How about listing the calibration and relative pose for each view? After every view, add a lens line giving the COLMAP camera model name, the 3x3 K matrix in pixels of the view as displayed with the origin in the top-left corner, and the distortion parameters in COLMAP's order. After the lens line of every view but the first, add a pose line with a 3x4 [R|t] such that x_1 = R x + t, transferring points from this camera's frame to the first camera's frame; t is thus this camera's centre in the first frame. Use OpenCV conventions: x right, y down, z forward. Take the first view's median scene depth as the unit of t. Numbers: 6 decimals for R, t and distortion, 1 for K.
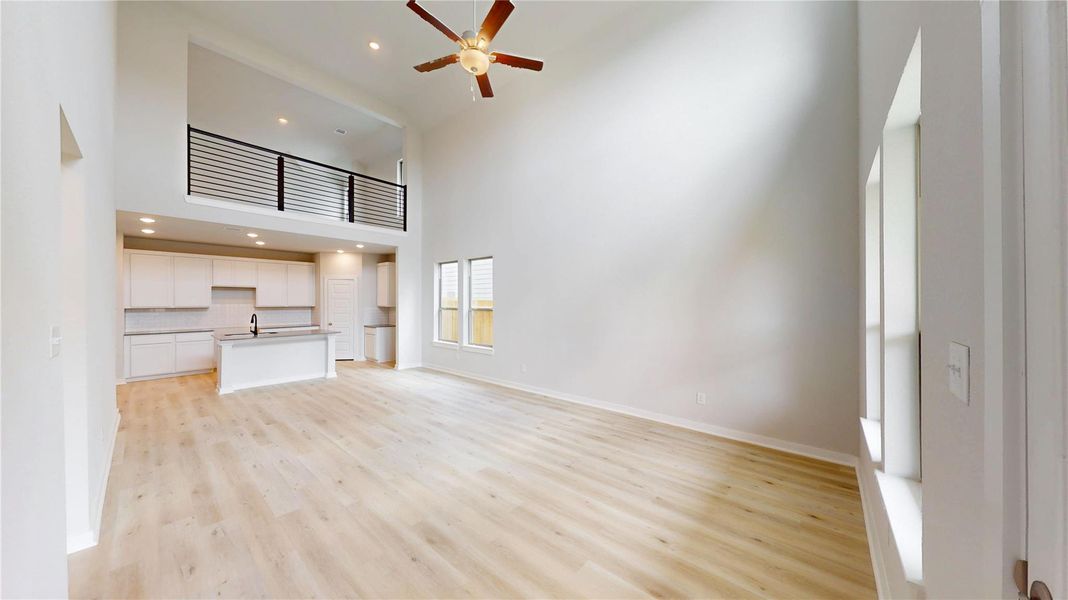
lens RADIAL K [[334.4, 0, 535.8], [0, 334.4, 308.0], [0, 0, 1]] dist [-0.001288, -0.000099]
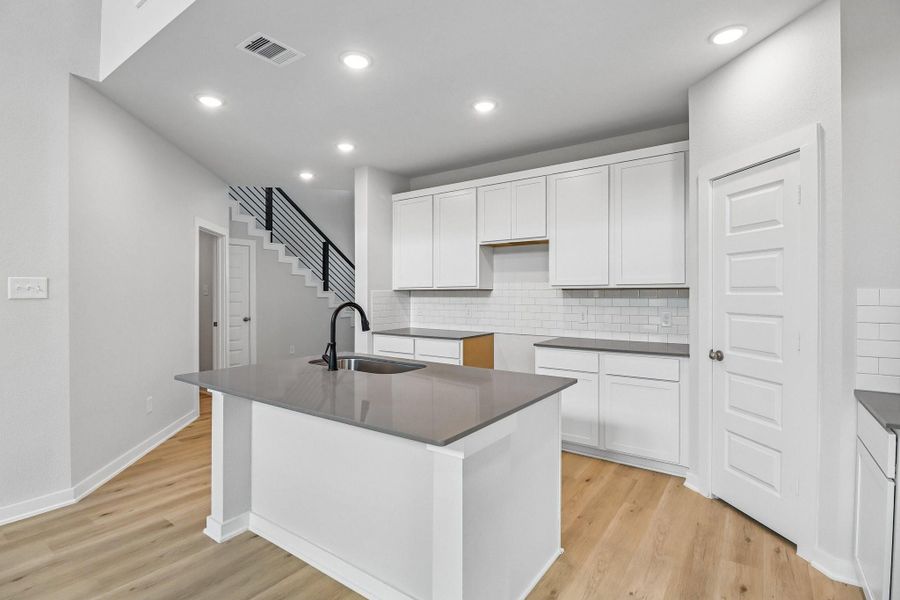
lens RADIAL K [[433.6, 0, 448.0], [0, 433.6, 297.5], [0, 0, 1]] dist [-0.011306, -0.003294]
pose [[0.079556, 0.009224, -0.996788, -0.309086], [-0.015940, 0.999841, 0.007980, 0.005199], [0.996703, 0.015254, 0.079691, 0.782472]]
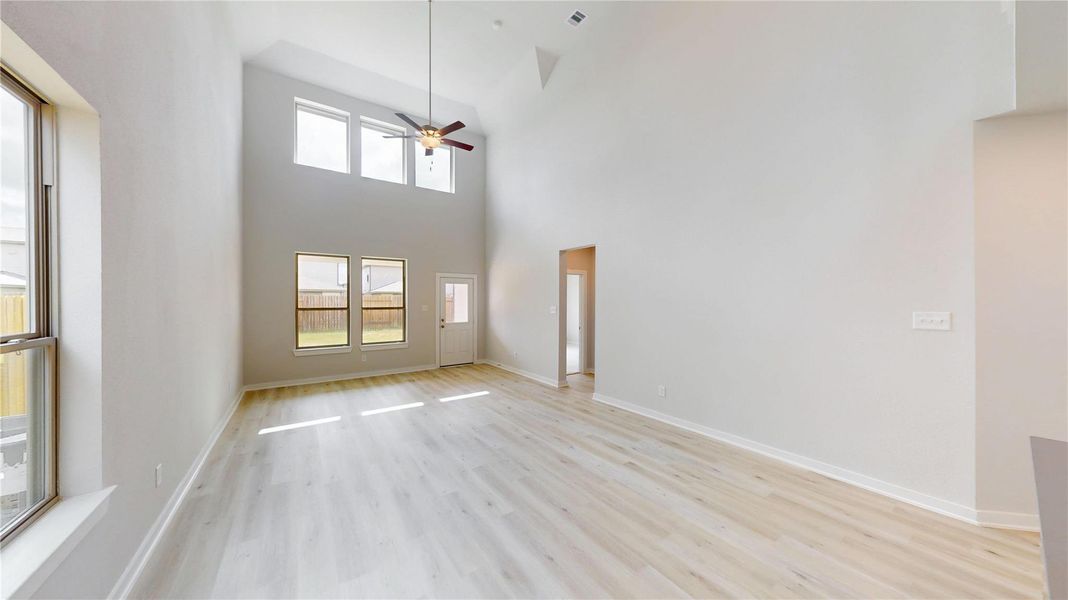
lens RADIAL K [[334.4, 0, 538.8], [0, 334.4, 304.9], [0, 0, 1]] dist [-0.001288, -0.000099]
pose [[-0.970322, -0.005437, 0.241756, -0.378522], [0.001184, 0.999628, 0.027236, -0.016511], [-0.241814, 0.026714, -0.969955, 0.870313]]
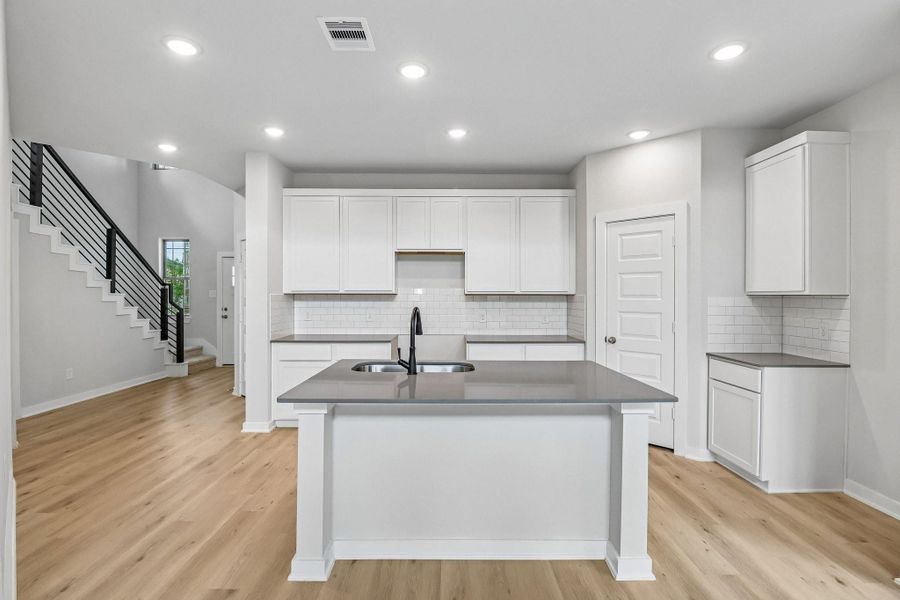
lens RADIAL K [[433.6, 0, 447.1], [0, 433.6, 298.1], [0, 0, 1]] dist [-0.011306, -0.003294]
pose [[0.648741, 0.004456, -0.760997, -0.365880], [-0.017247, 0.999812, -0.008849, 0.008253], [0.760814, 0.018866, 0.648696, 0.548371]]
